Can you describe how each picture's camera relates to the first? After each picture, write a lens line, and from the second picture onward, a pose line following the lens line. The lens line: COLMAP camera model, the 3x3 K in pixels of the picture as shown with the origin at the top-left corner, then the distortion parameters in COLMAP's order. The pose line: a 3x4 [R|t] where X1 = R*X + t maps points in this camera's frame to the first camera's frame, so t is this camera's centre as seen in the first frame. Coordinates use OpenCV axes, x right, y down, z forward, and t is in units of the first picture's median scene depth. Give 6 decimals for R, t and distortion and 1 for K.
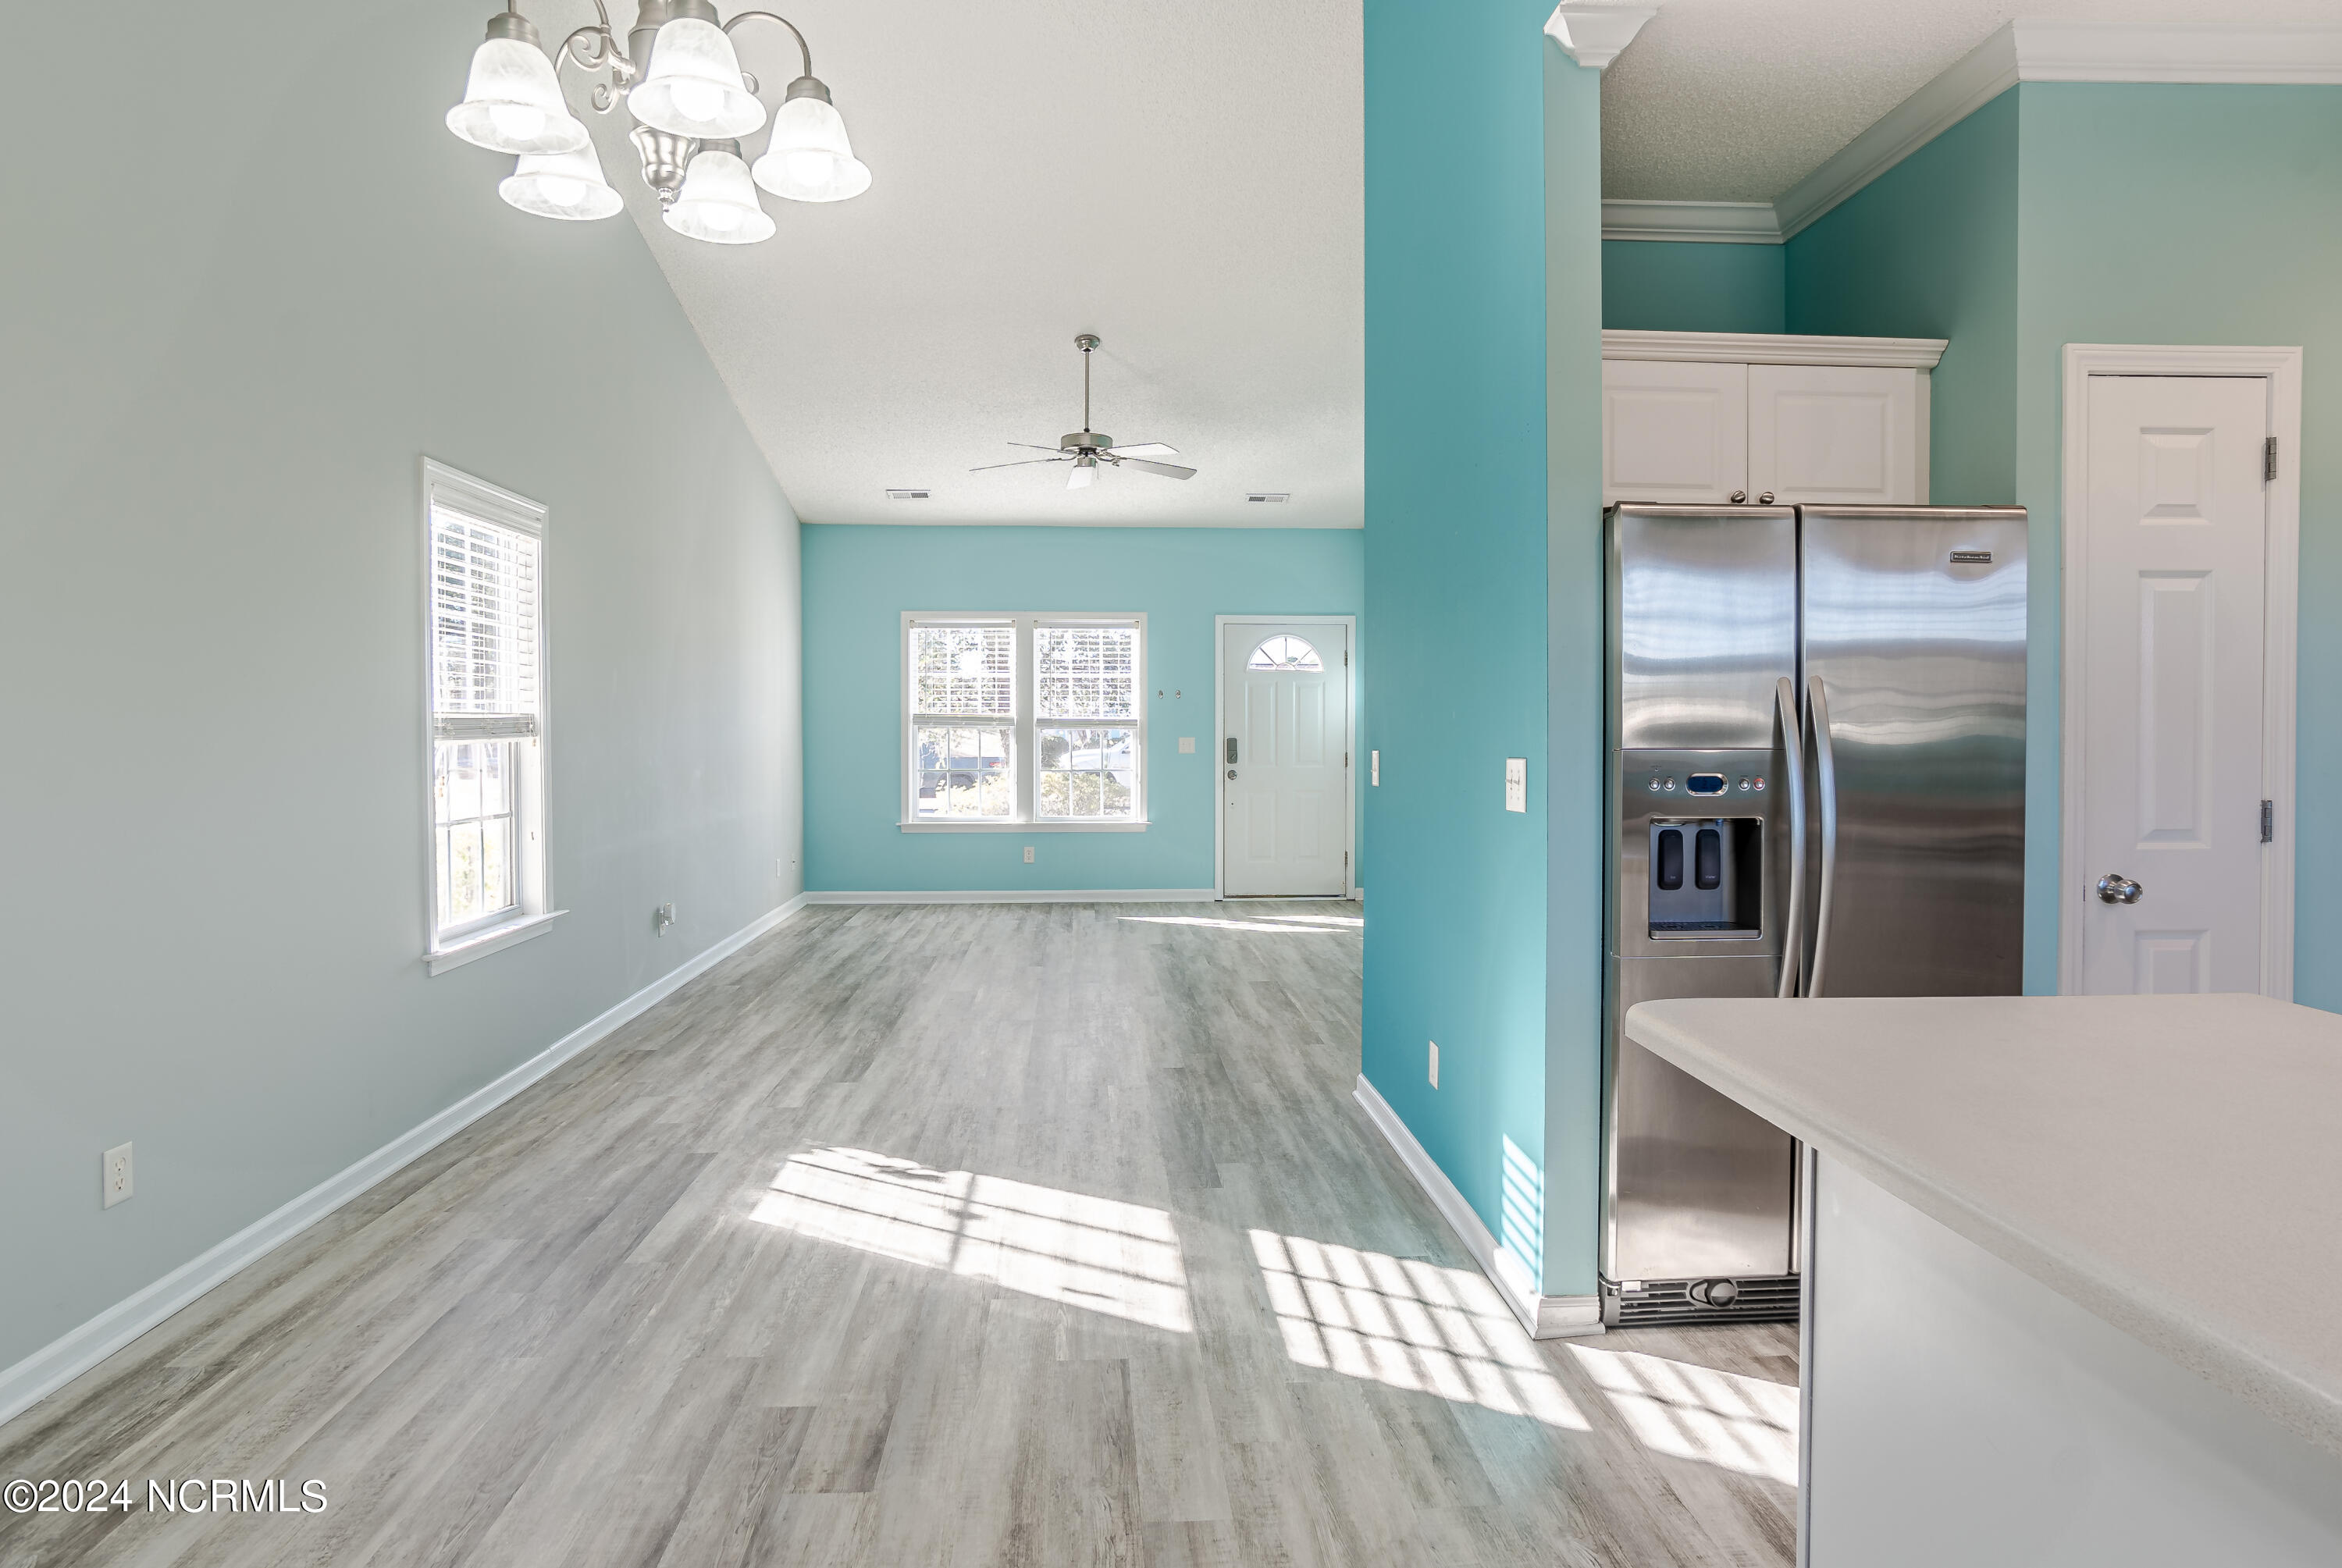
lens RADIAL K [[1249.5, 0, 1145.3], [0, 1249.5, 744.9], [0, 0, 1]] dist [-0.029806, 0.008855]
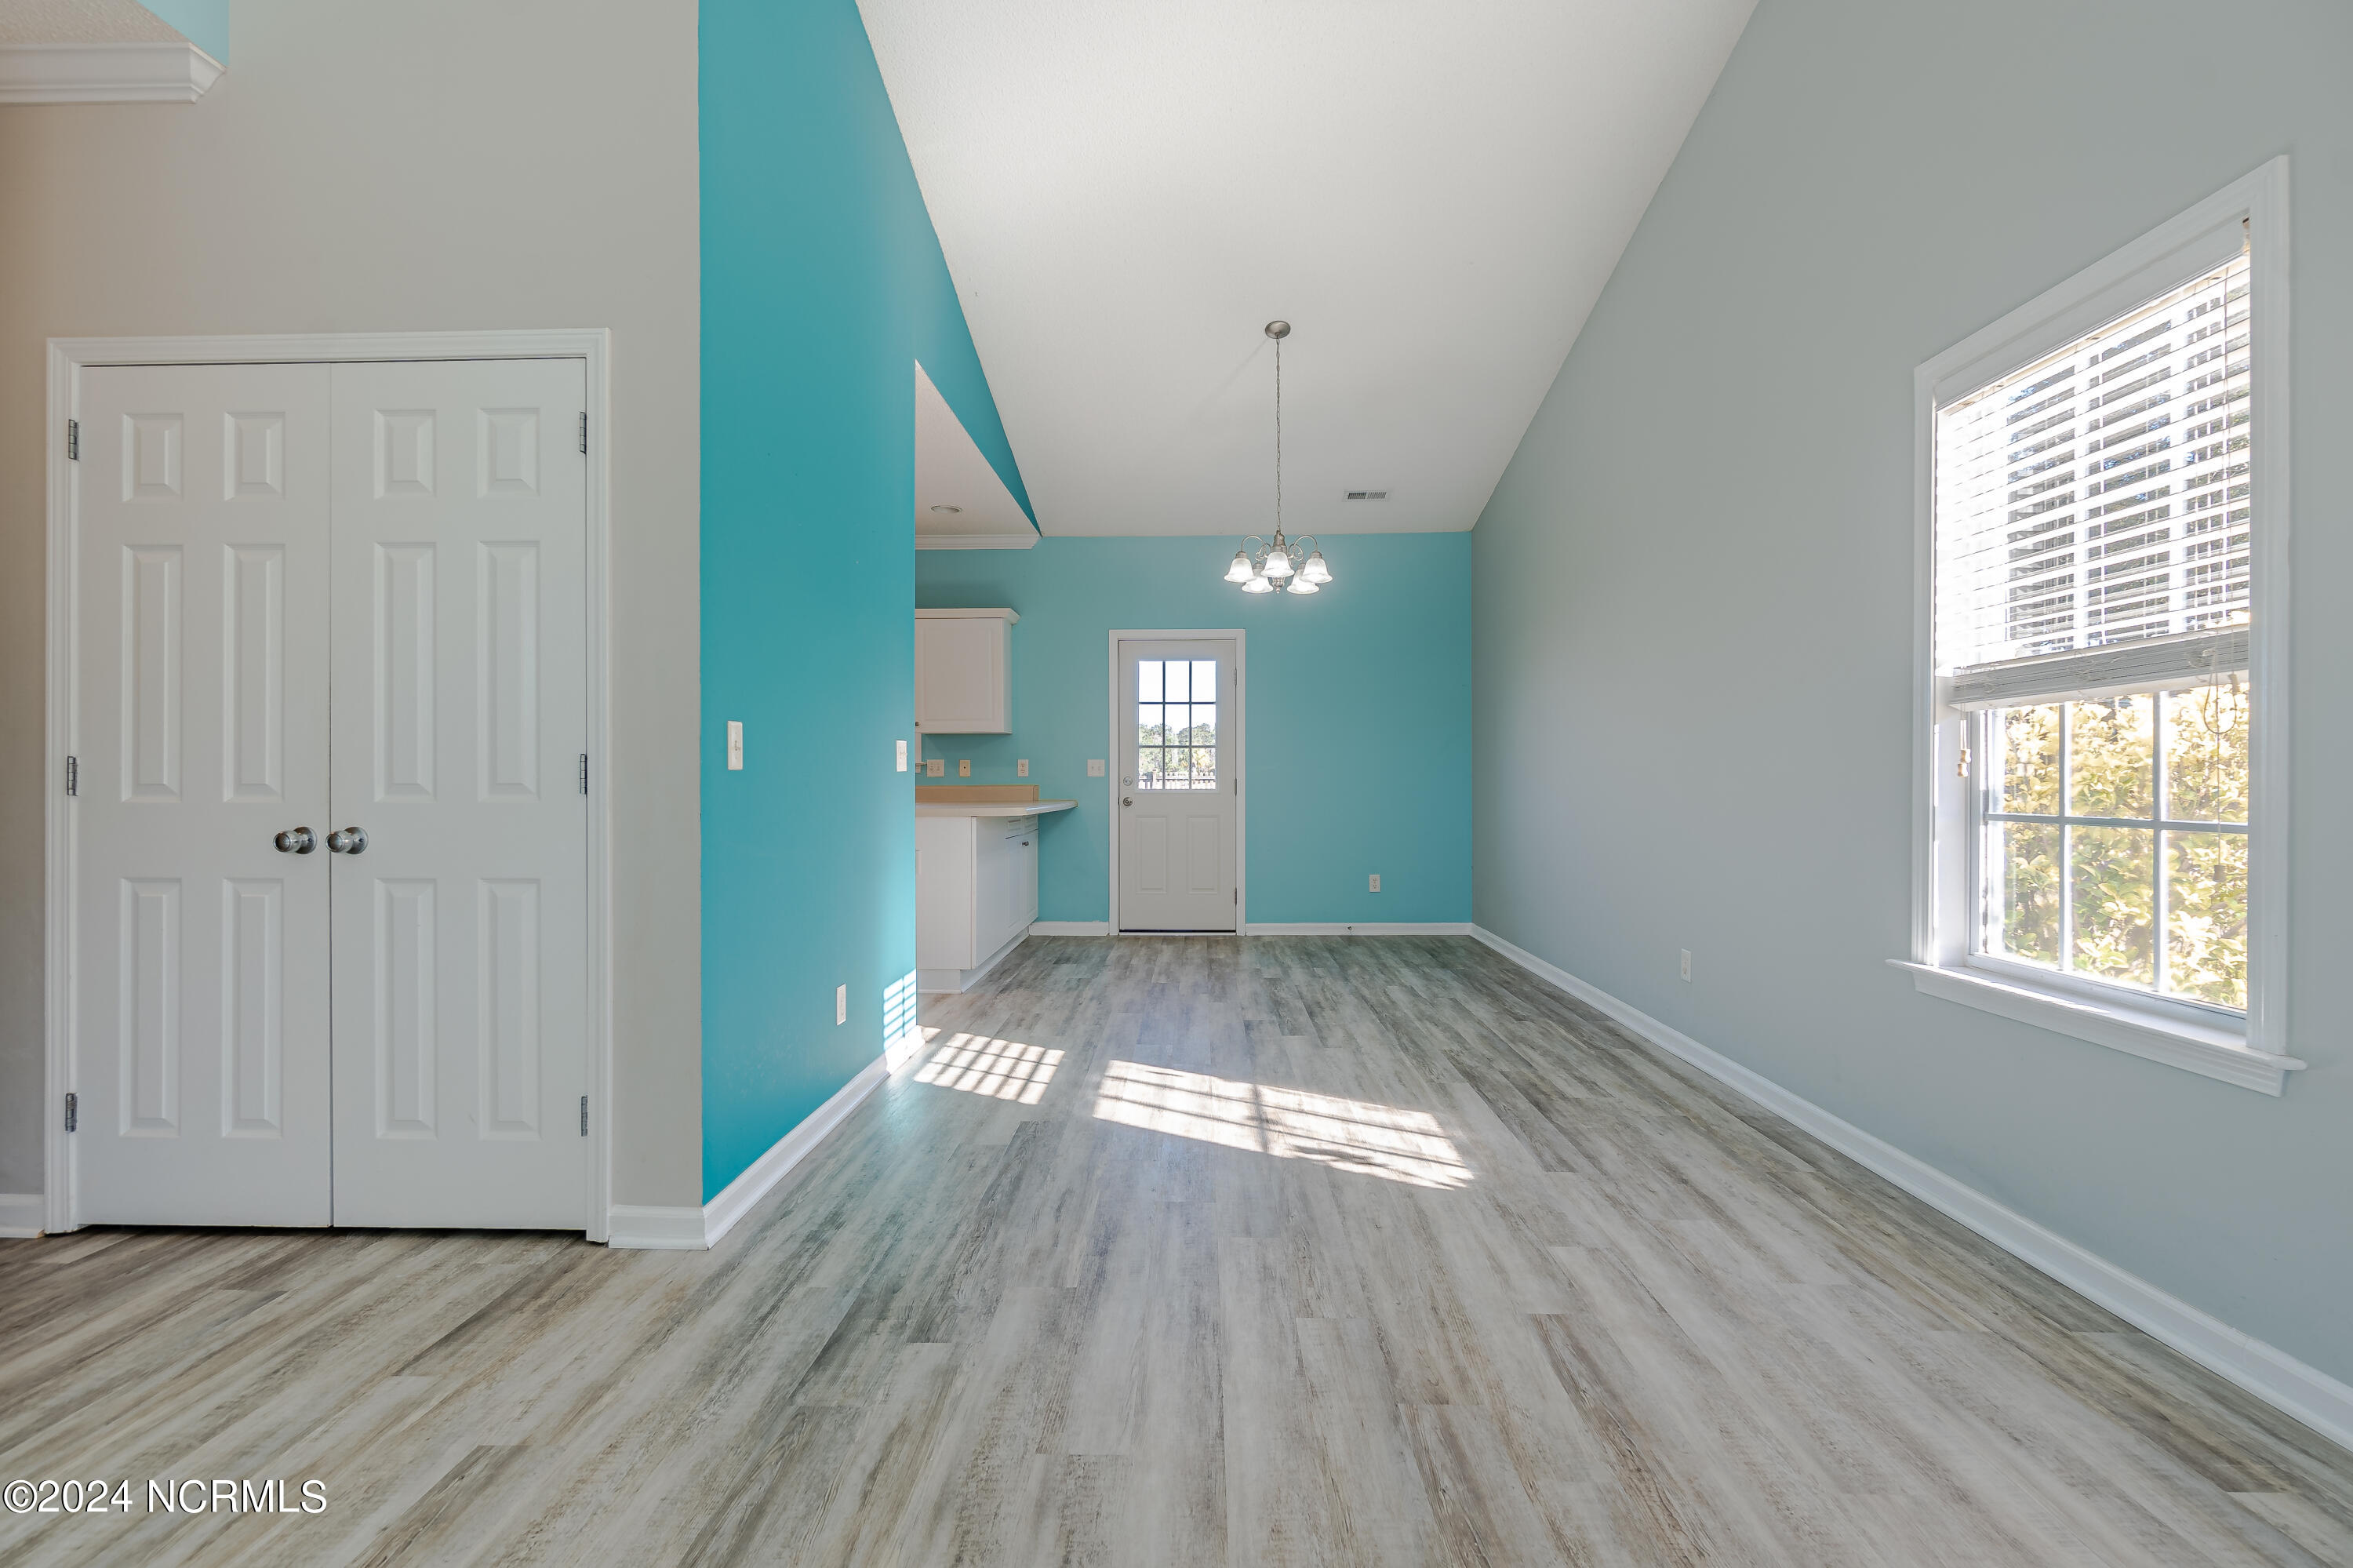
lens RADIAL K [[1020.1, 0, 1174.5], [0, 1020.1, 777.2], [0, 0, 1]] dist [-0.009678, 0.003547]
pose [[-0.995677, -0.004565, 0.092775, -0.195303], [-0.003591, 0.999937, 0.010662, 0.046226], [-0.092818, 0.010283, -0.995630, 2.520177]]
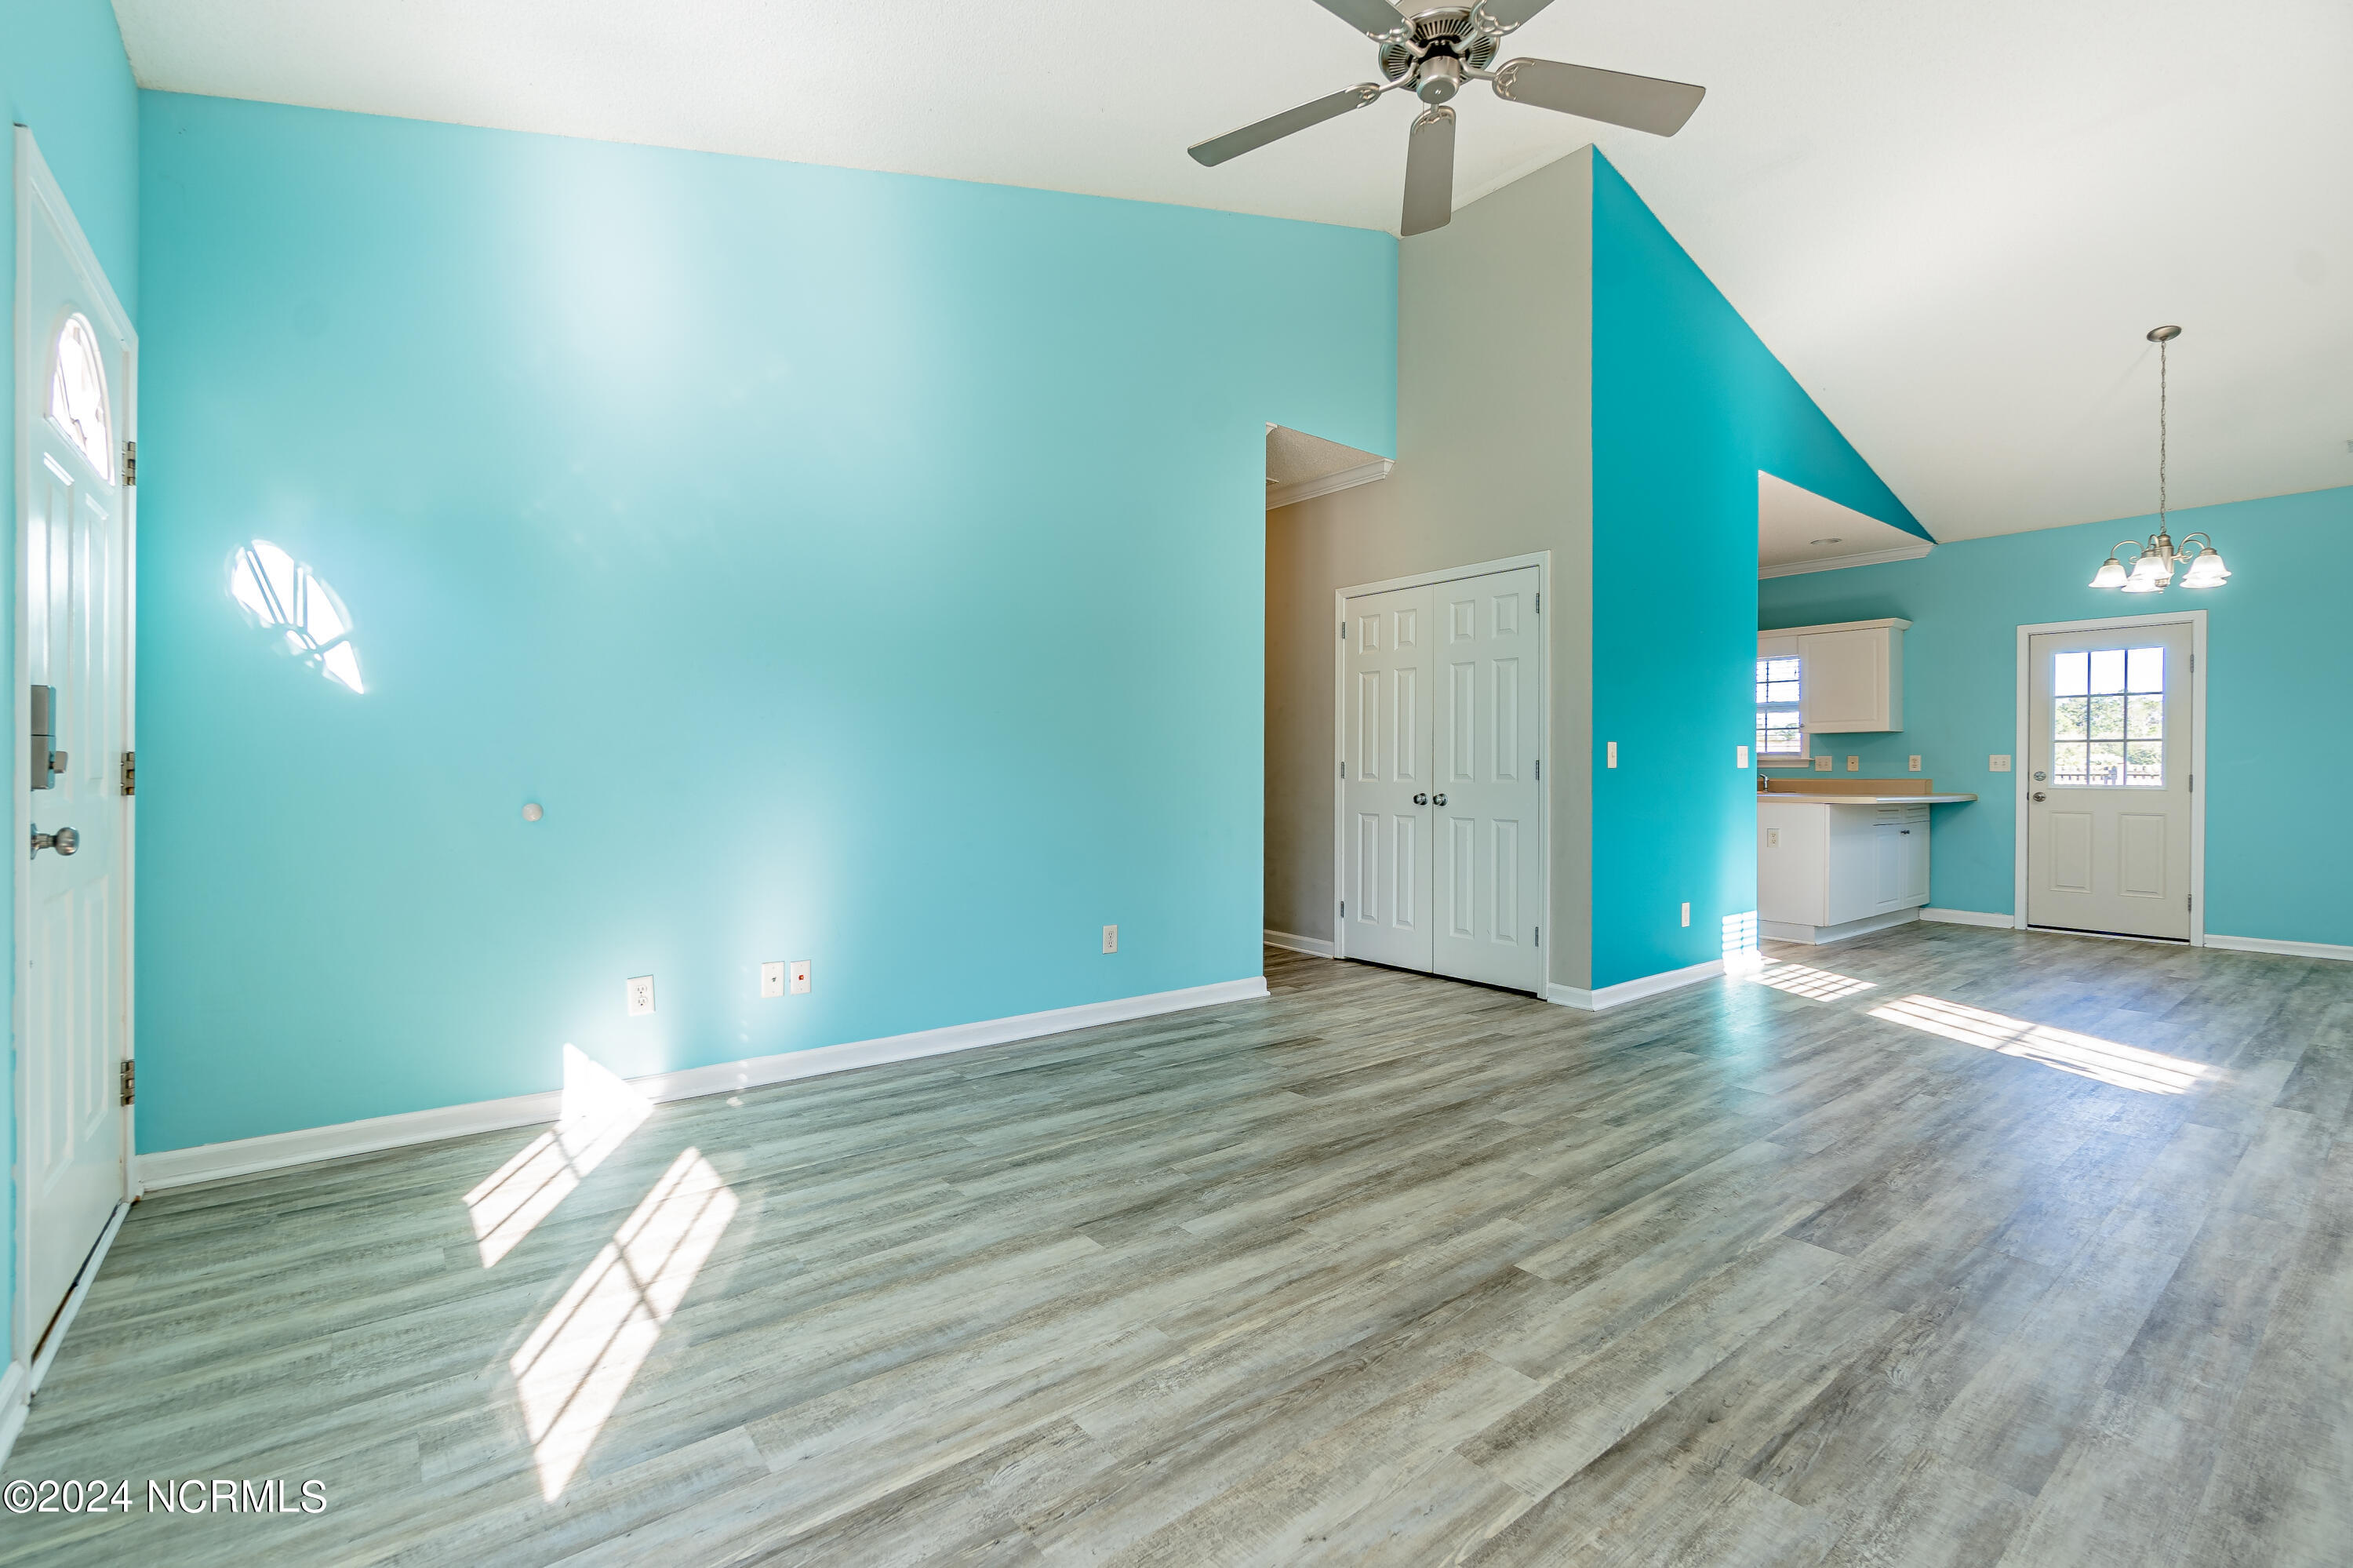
lens RADIAL K [[1020.1, 0, 1178.5], [0, 1020.1, 772.7], [0, 0, 1]] dist [-0.009678, 0.003547]
pose [[-0.573347, -0.010920, 0.819240, -0.726758], [0.002868, 0.999878, 0.015335, 0.029433], [-0.819308, 0.011142, -0.573246, 3.258590]]
